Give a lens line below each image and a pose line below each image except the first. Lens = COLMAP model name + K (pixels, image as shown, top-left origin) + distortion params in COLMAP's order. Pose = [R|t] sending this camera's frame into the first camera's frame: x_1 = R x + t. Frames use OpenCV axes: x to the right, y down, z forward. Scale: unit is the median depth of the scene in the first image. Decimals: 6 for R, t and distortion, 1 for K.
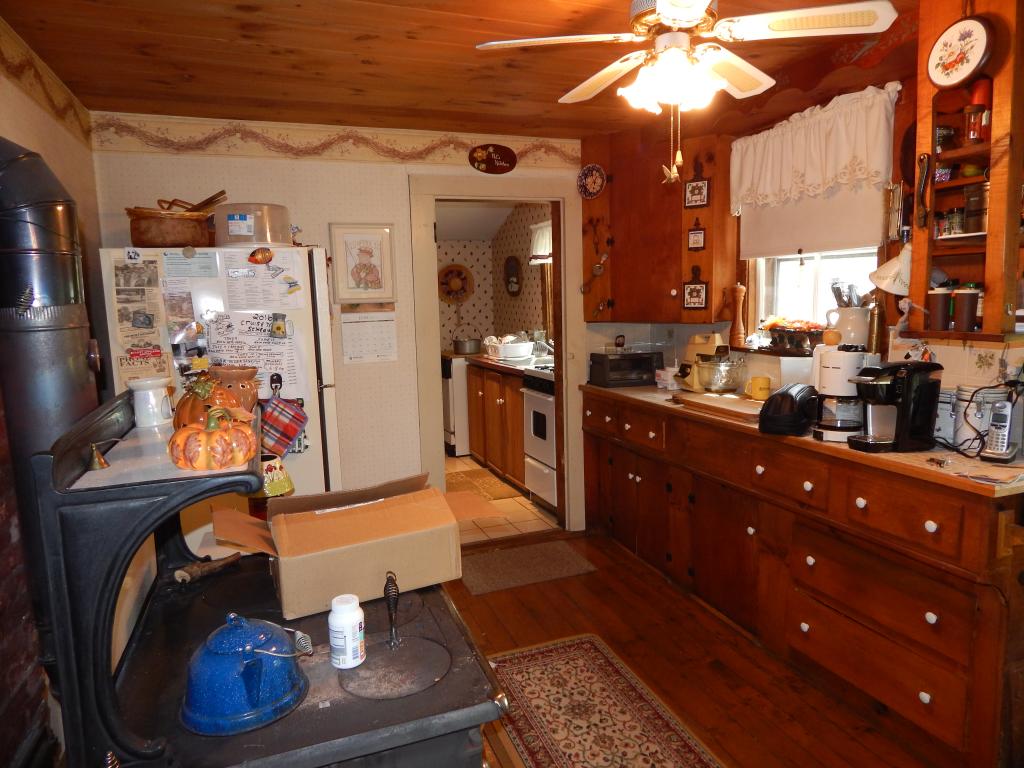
lens RADIAL K [[684.0, 0, 514.1], [0, 684.0, 385.3], [0, 0, 1]] dist [-0.006220, -0.000004]
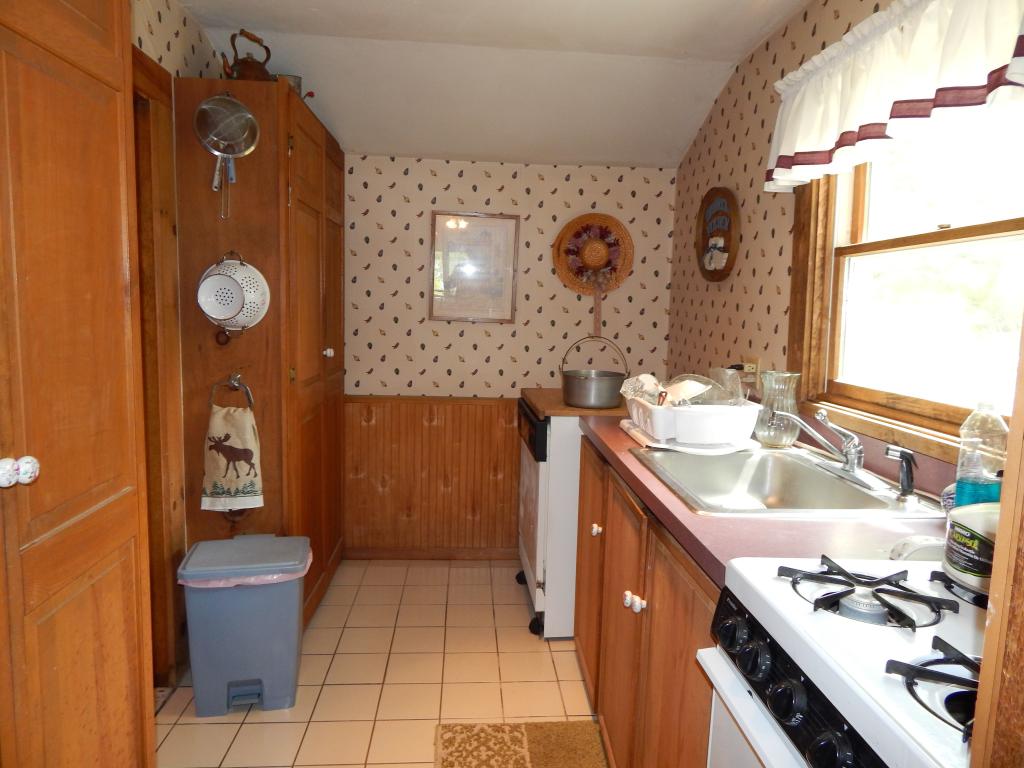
lens RADIAL K [[684.0, 0, 509.7], [0, 684.0, 384.1], [0, 0, 1]] dist [-0.006220, -0.000004]
pose [[0.955274, 0.085266, -0.283163, 0.003569], [-0.086567, 0.996214, 0.007939, -0.054285], [0.282768, 0.016929, 0.959039, 0.521865]]
